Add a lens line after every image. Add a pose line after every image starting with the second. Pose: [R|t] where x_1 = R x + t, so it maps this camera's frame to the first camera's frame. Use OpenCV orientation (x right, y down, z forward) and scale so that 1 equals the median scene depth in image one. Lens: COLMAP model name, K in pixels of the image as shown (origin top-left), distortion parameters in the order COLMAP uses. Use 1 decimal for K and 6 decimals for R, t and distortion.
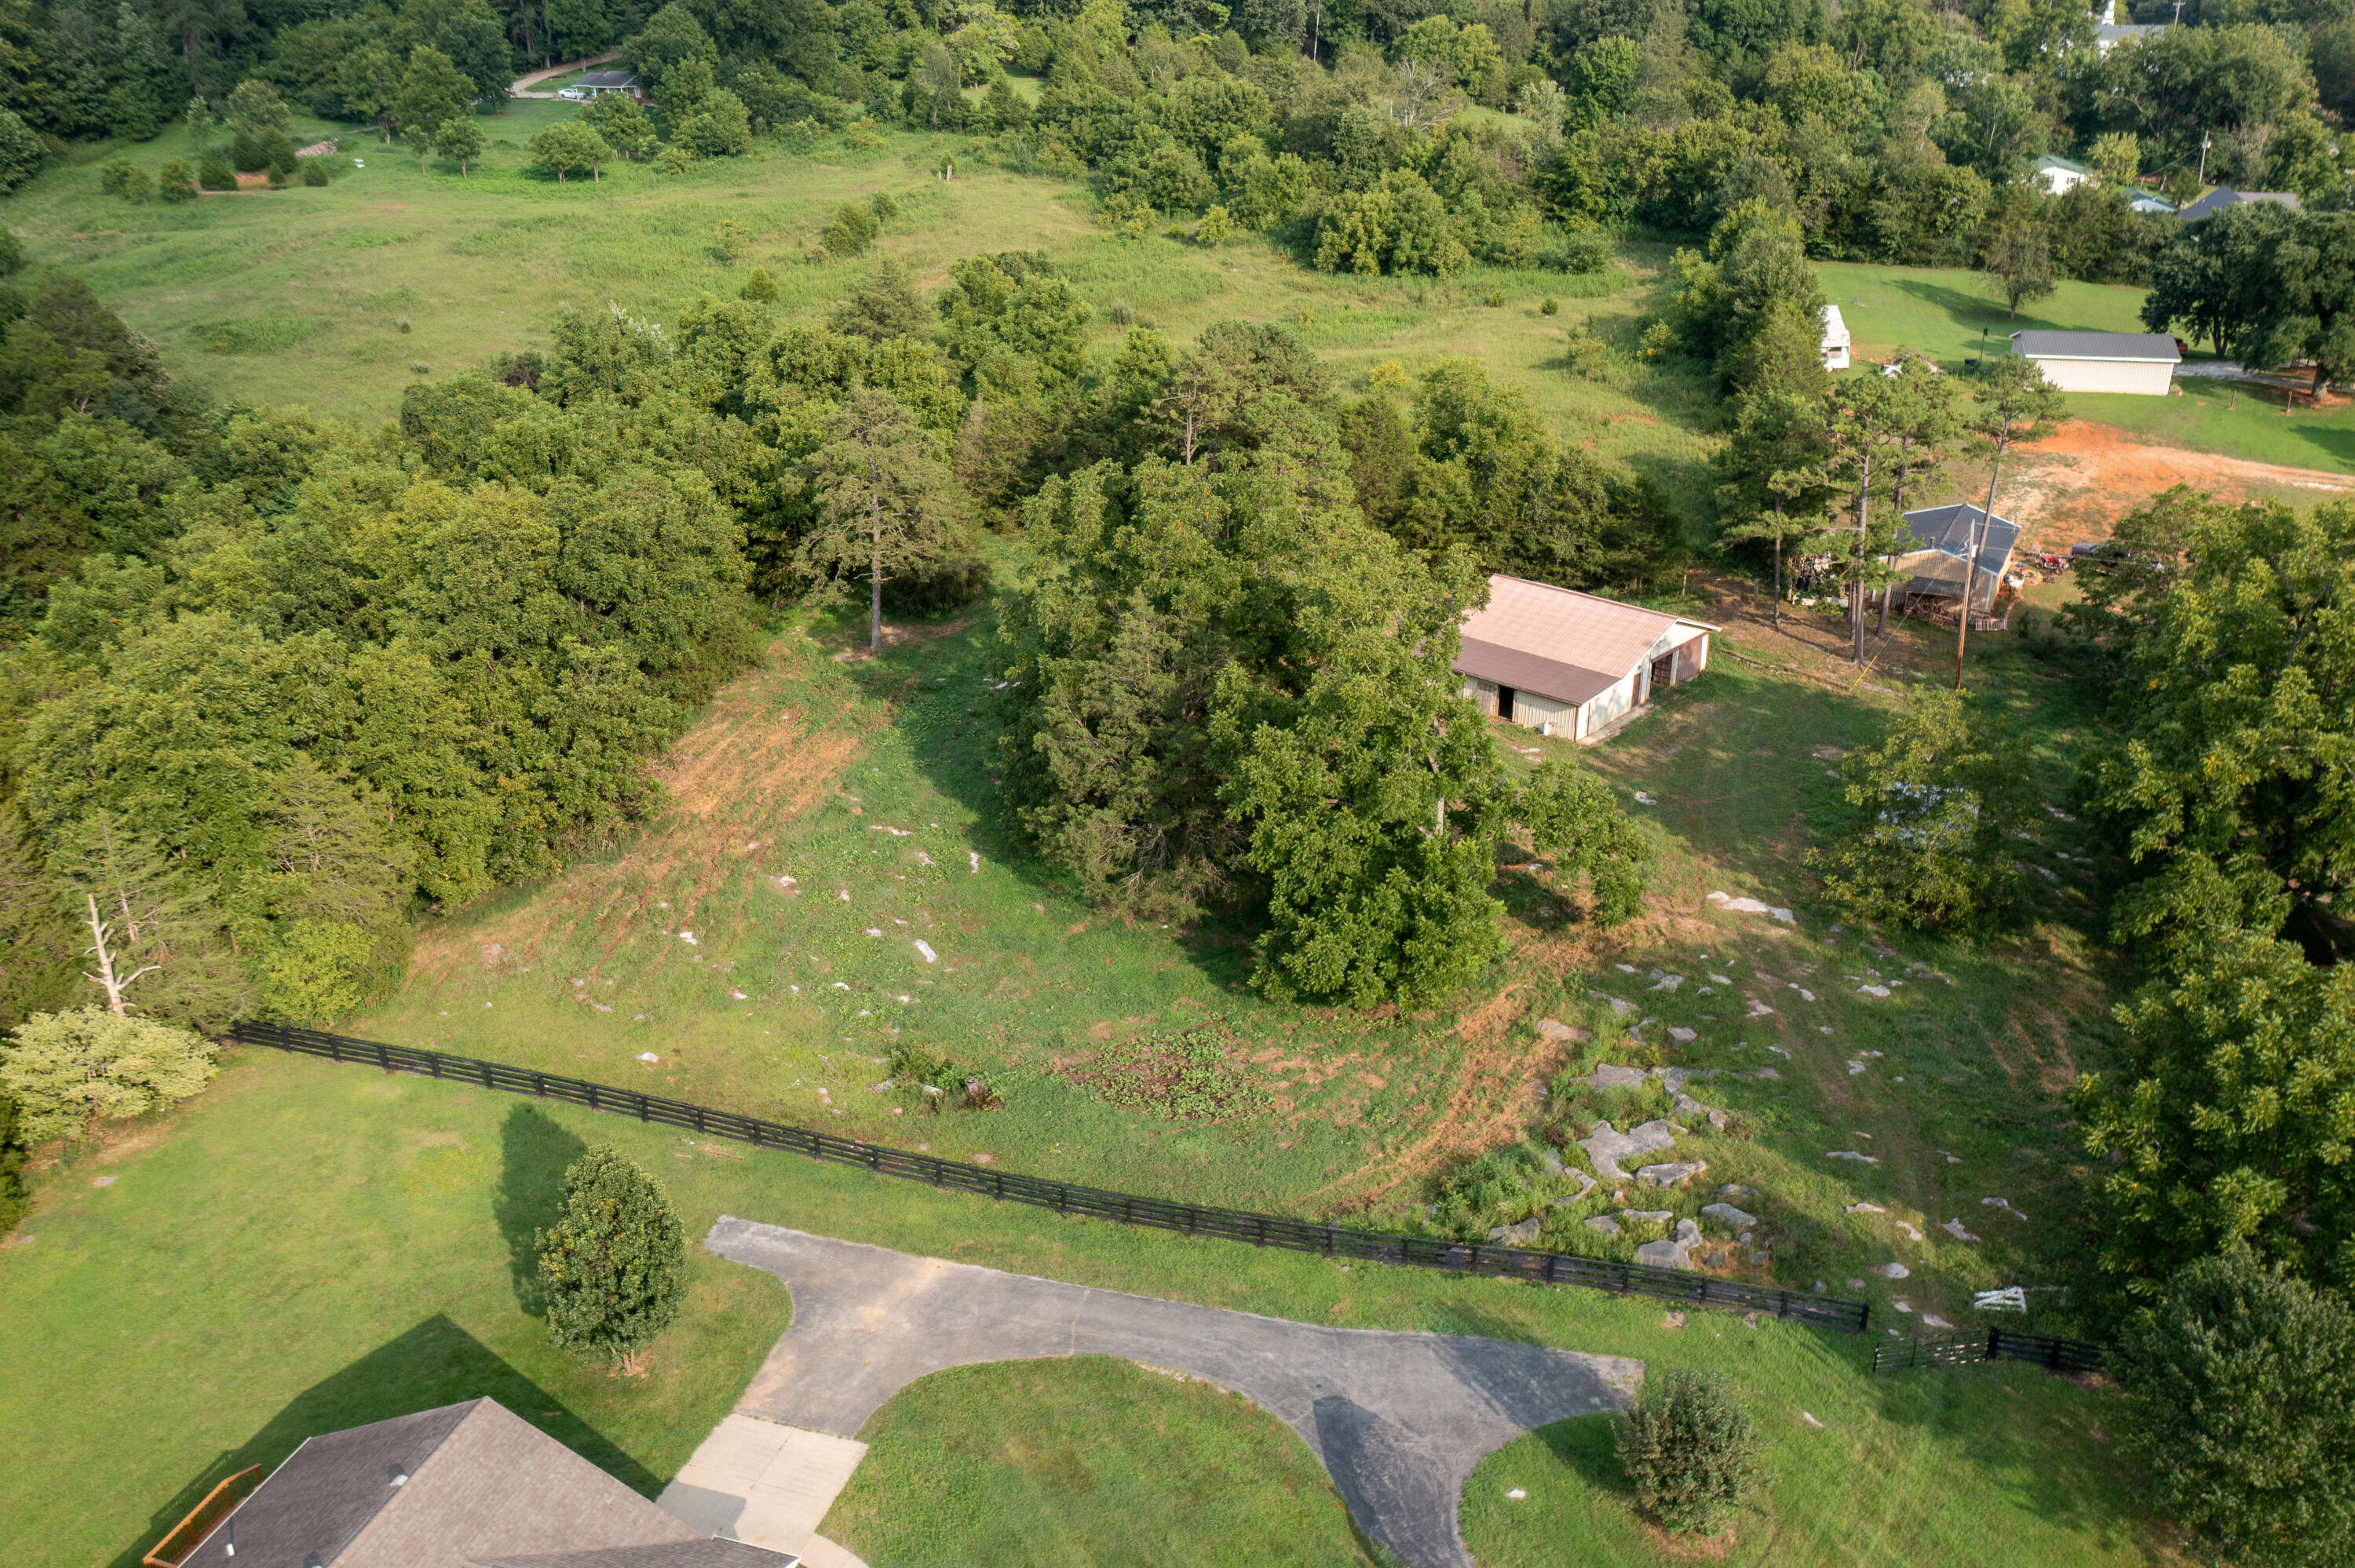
lens RADIAL K [[1870.0, 0, 1172.0], [0, 1870.0, 770.9], [0, 0, 1]] dist [-0.008012, 0.004085]
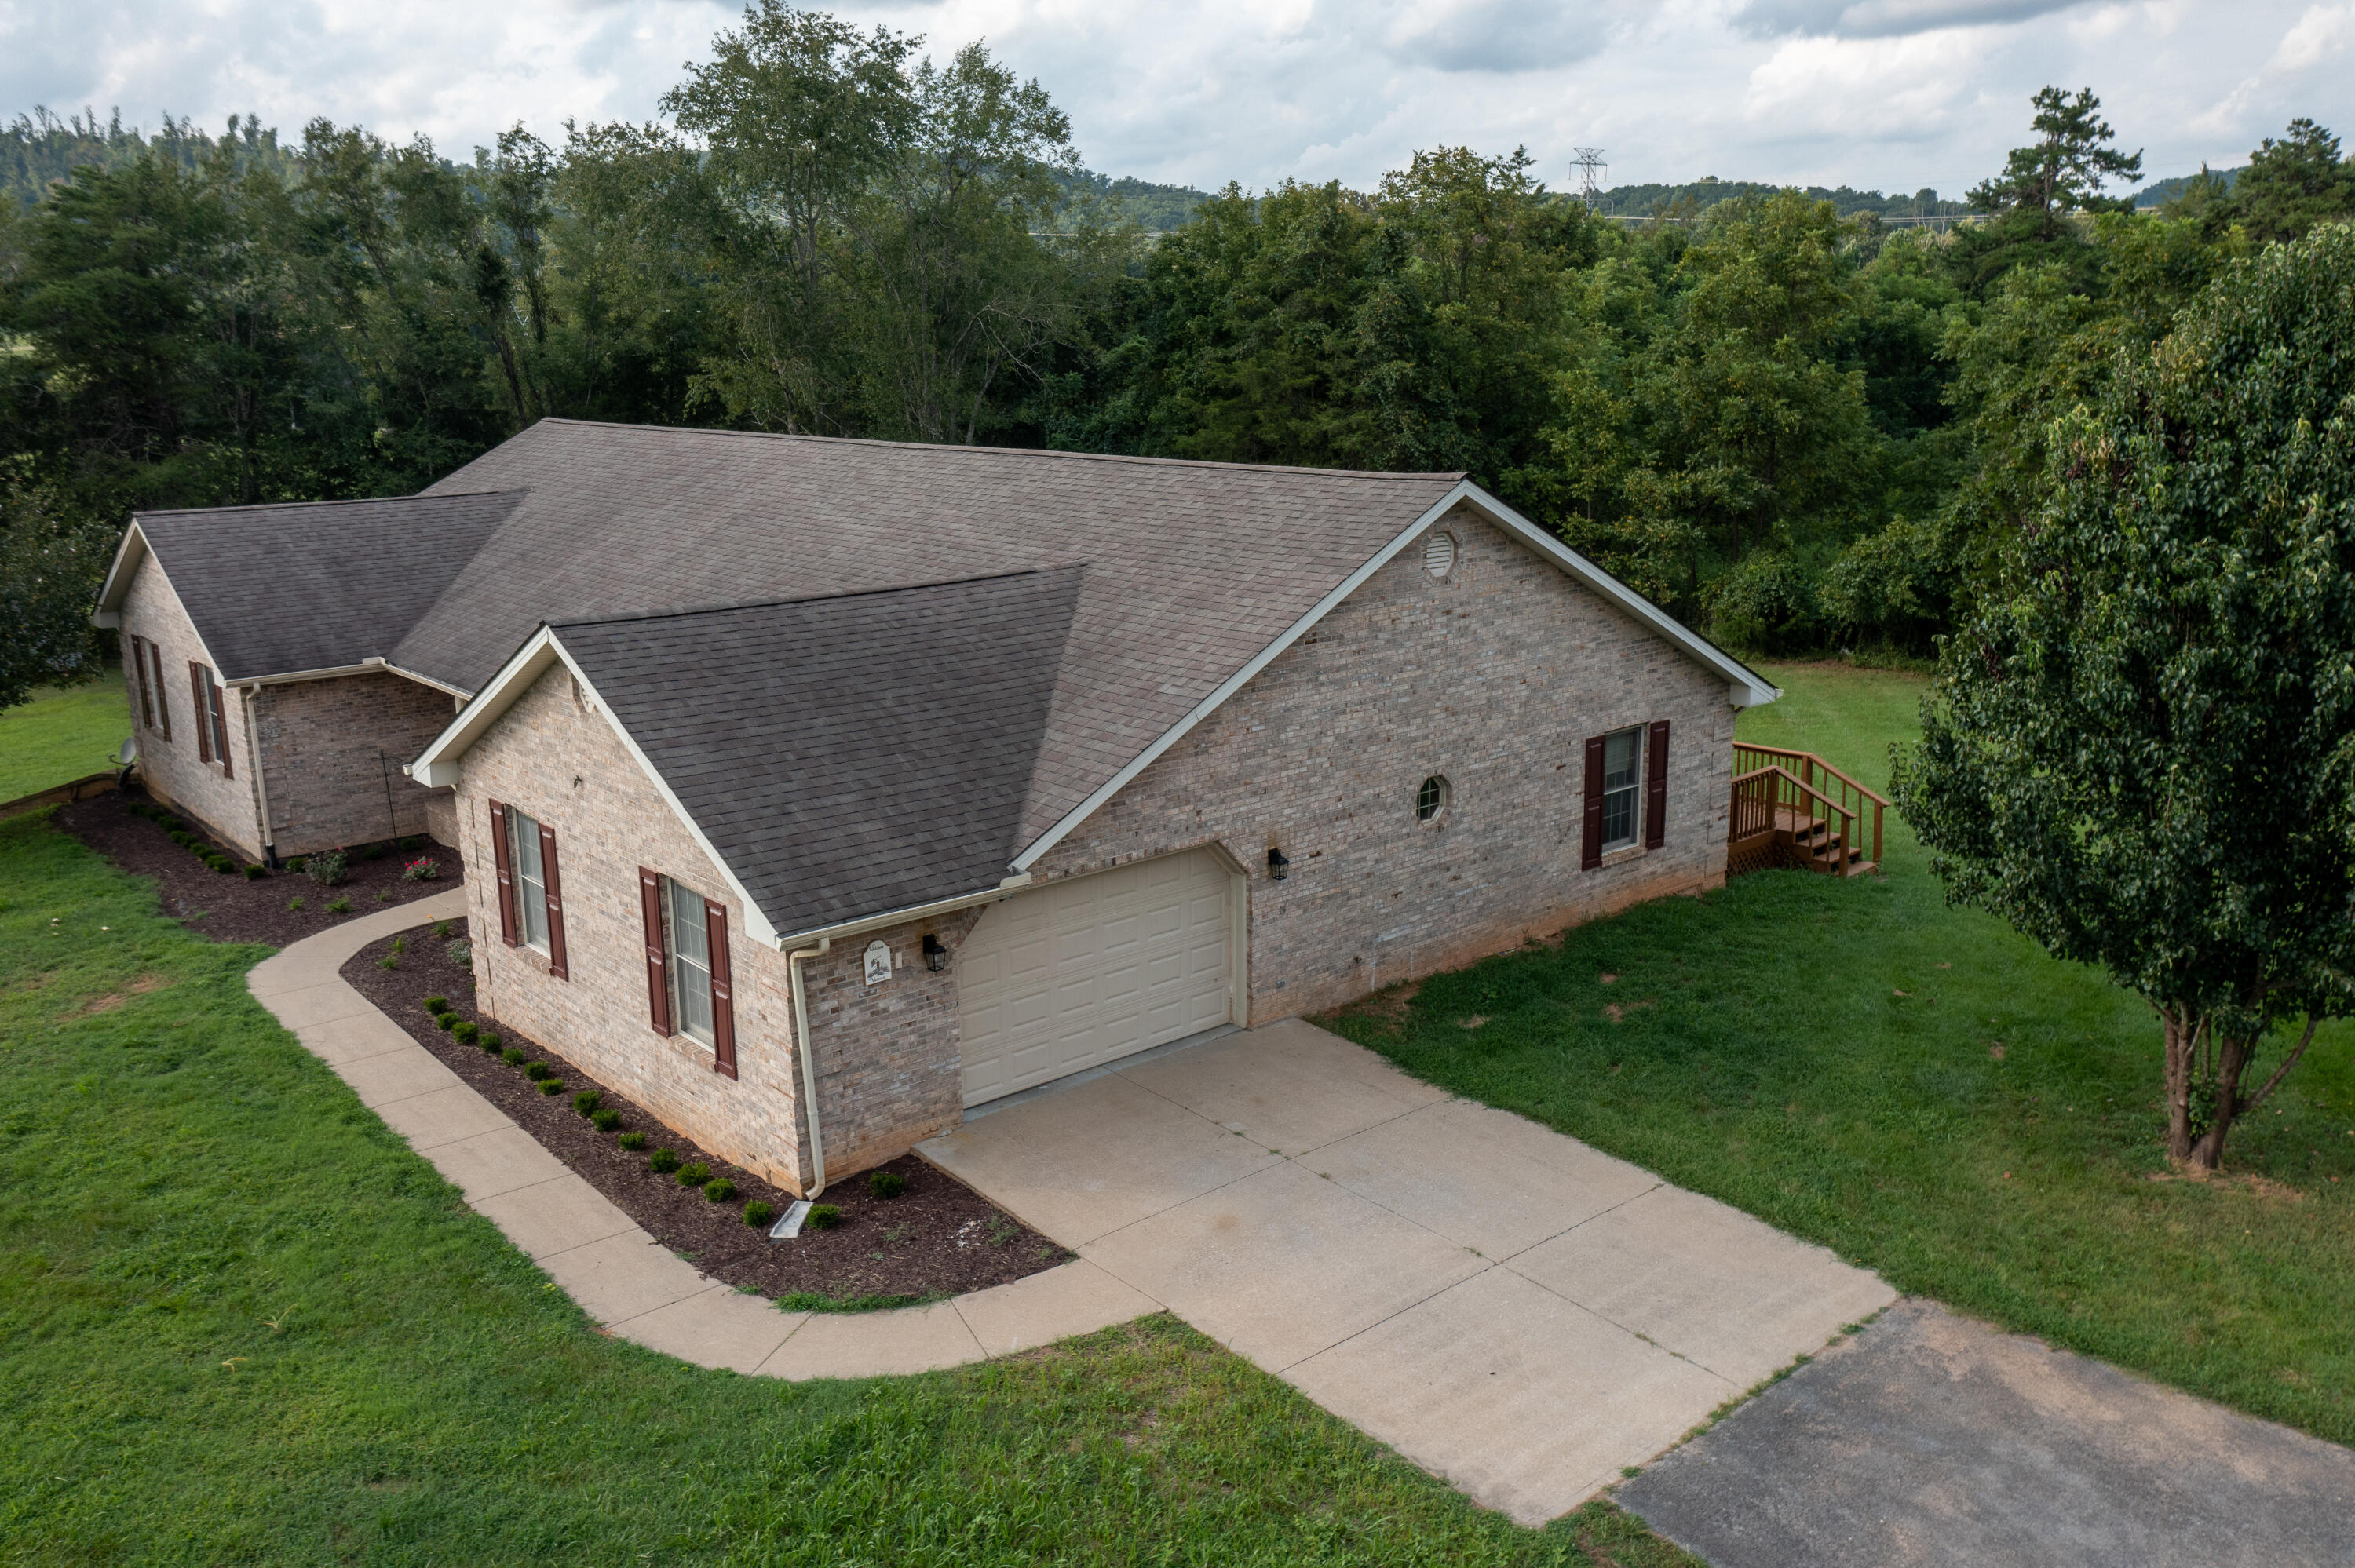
lens RADIAL K [[1870.0, 0, 1170.7], [0, 1870.0, 787.3], [0, 0, 1]] dist [-0.008012, 0.004085]
pose [[-0.533200, 0.194474, -0.823333, 0.005100], [-0.333299, 0.846217, 0.415727, 0.059356], [0.777567, 0.496081, -0.386385, 0.278205]]
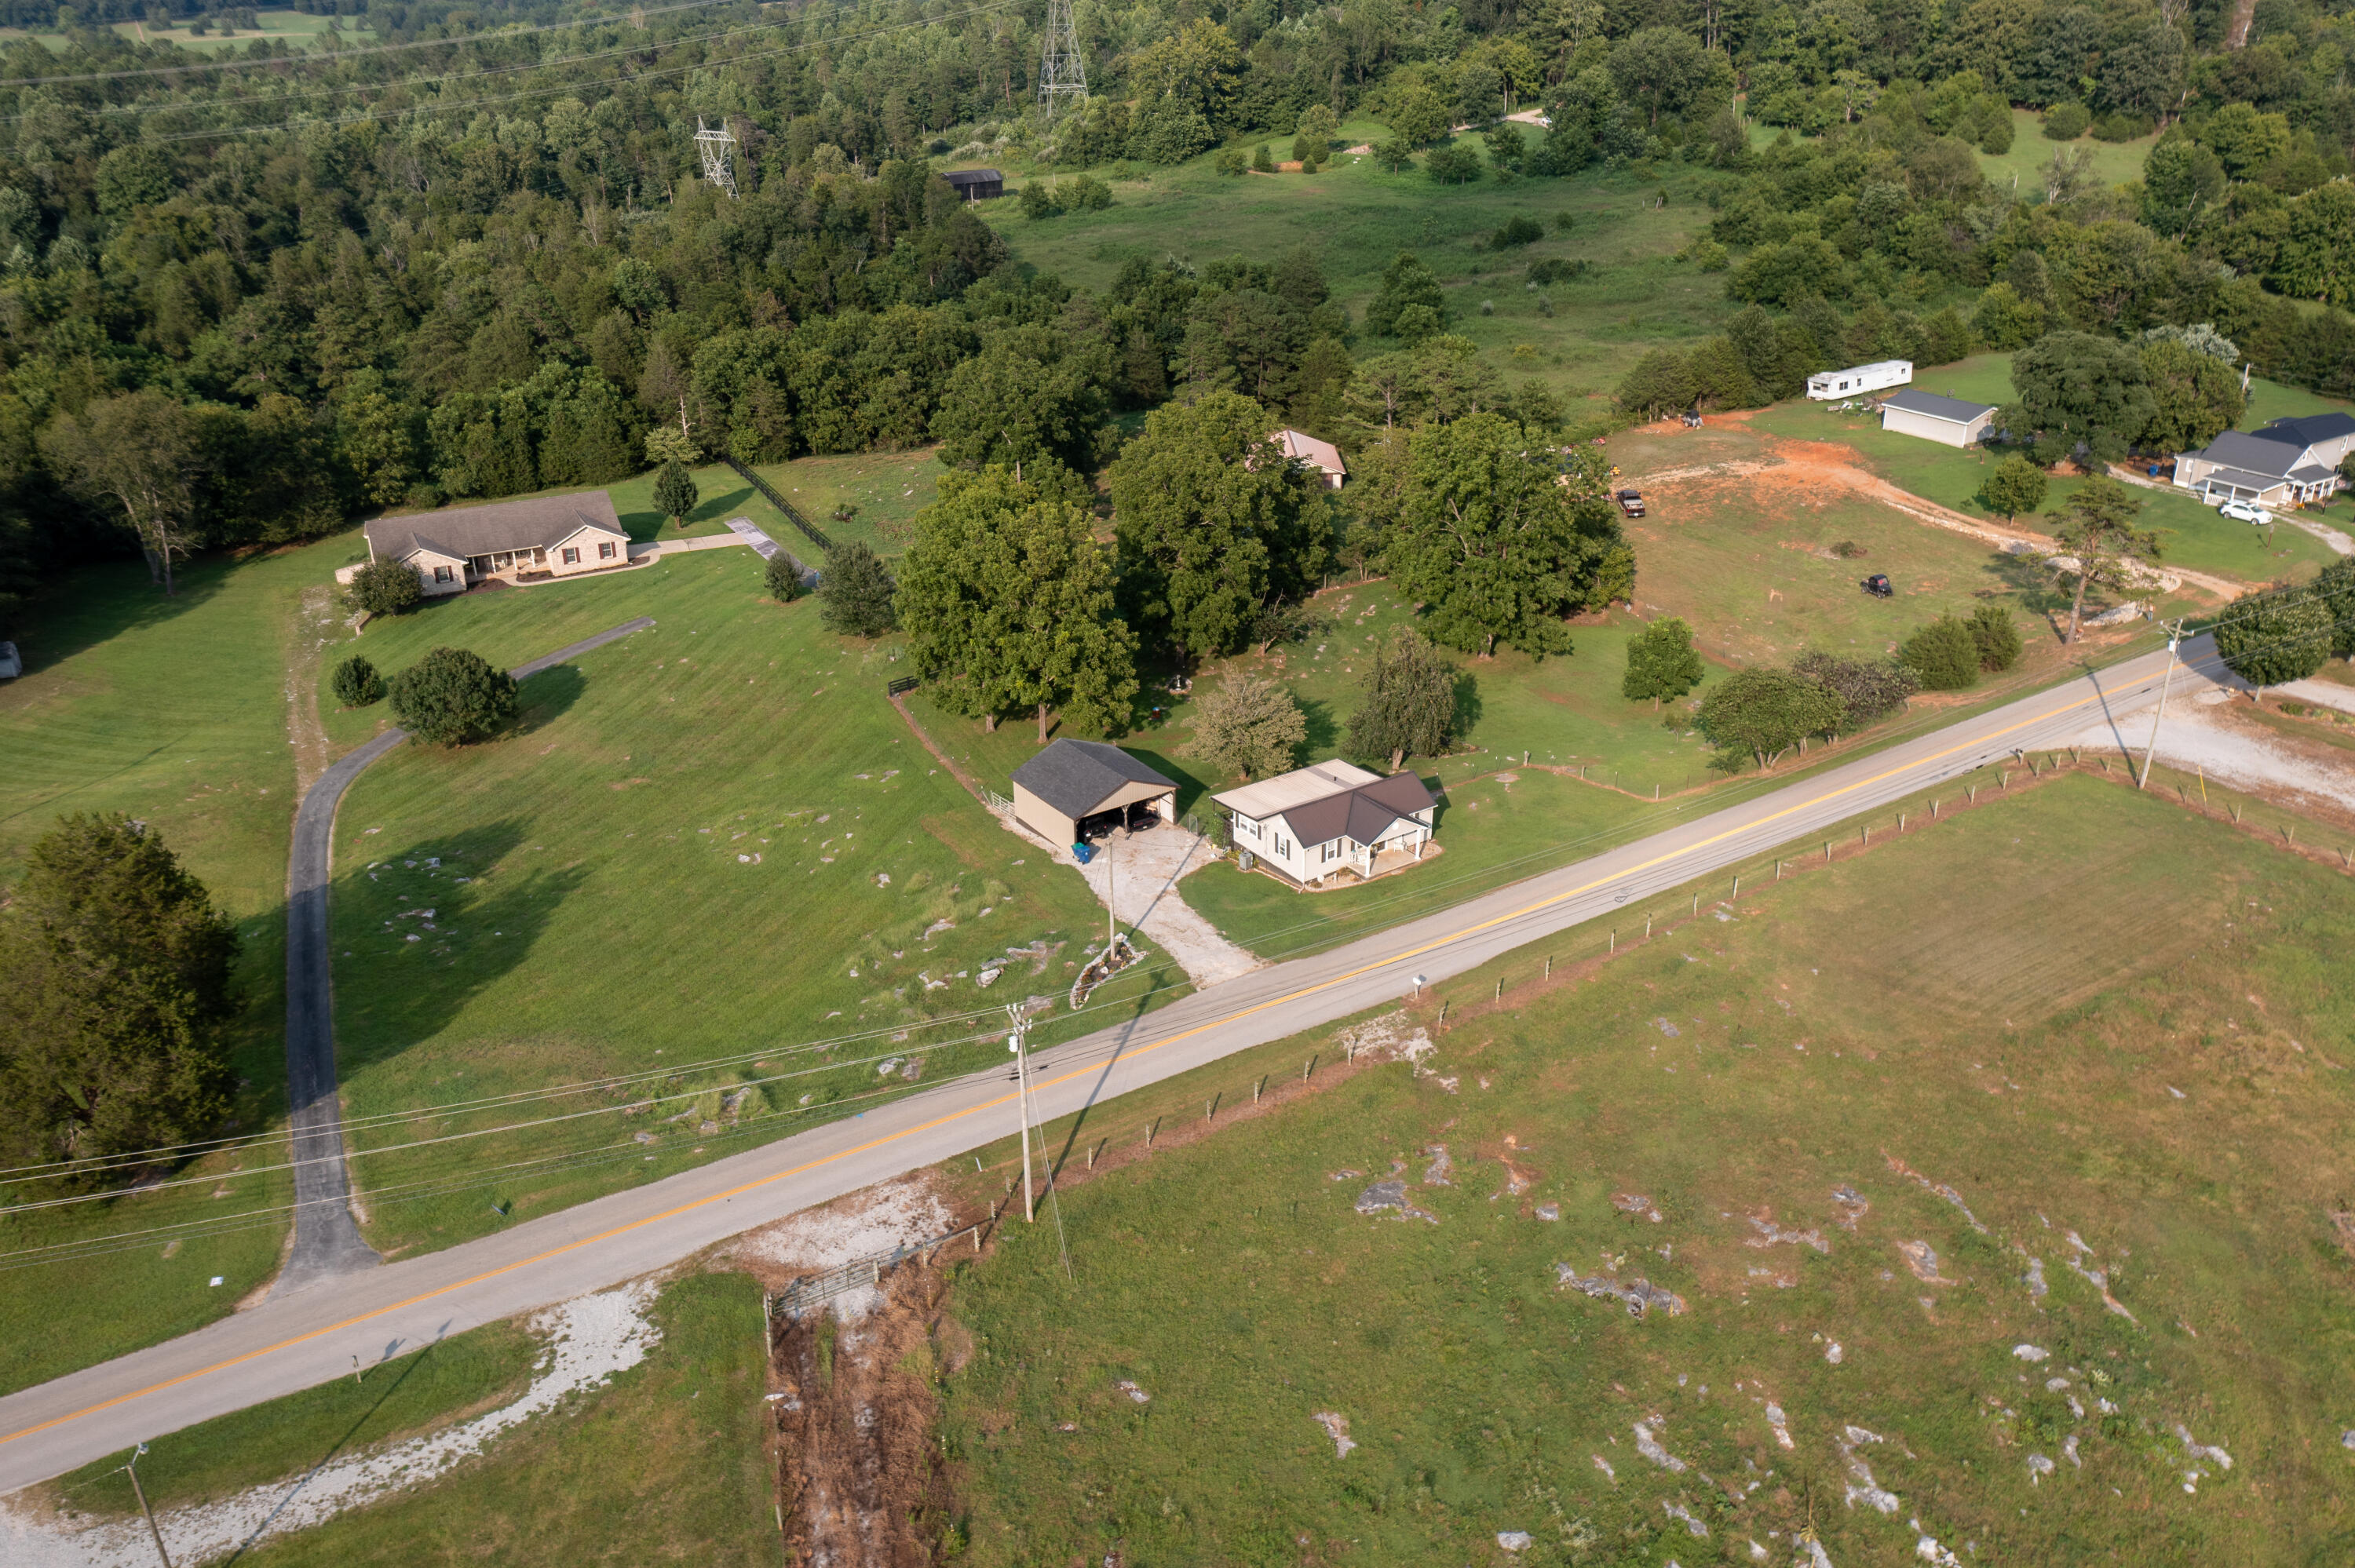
lens RADIAL K [[1870.0, 0, 1168.2], [0, 1870.0, 778.3], [0, 0, 1]] dist [-0.008012, 0.004085]
pose [[0.700004, 0.292786, -0.651361, 0.819814], [-0.281412, 0.951382, 0.125218, 0.019267], [0.656355, 0.095647, 0.748365, -0.293814]]
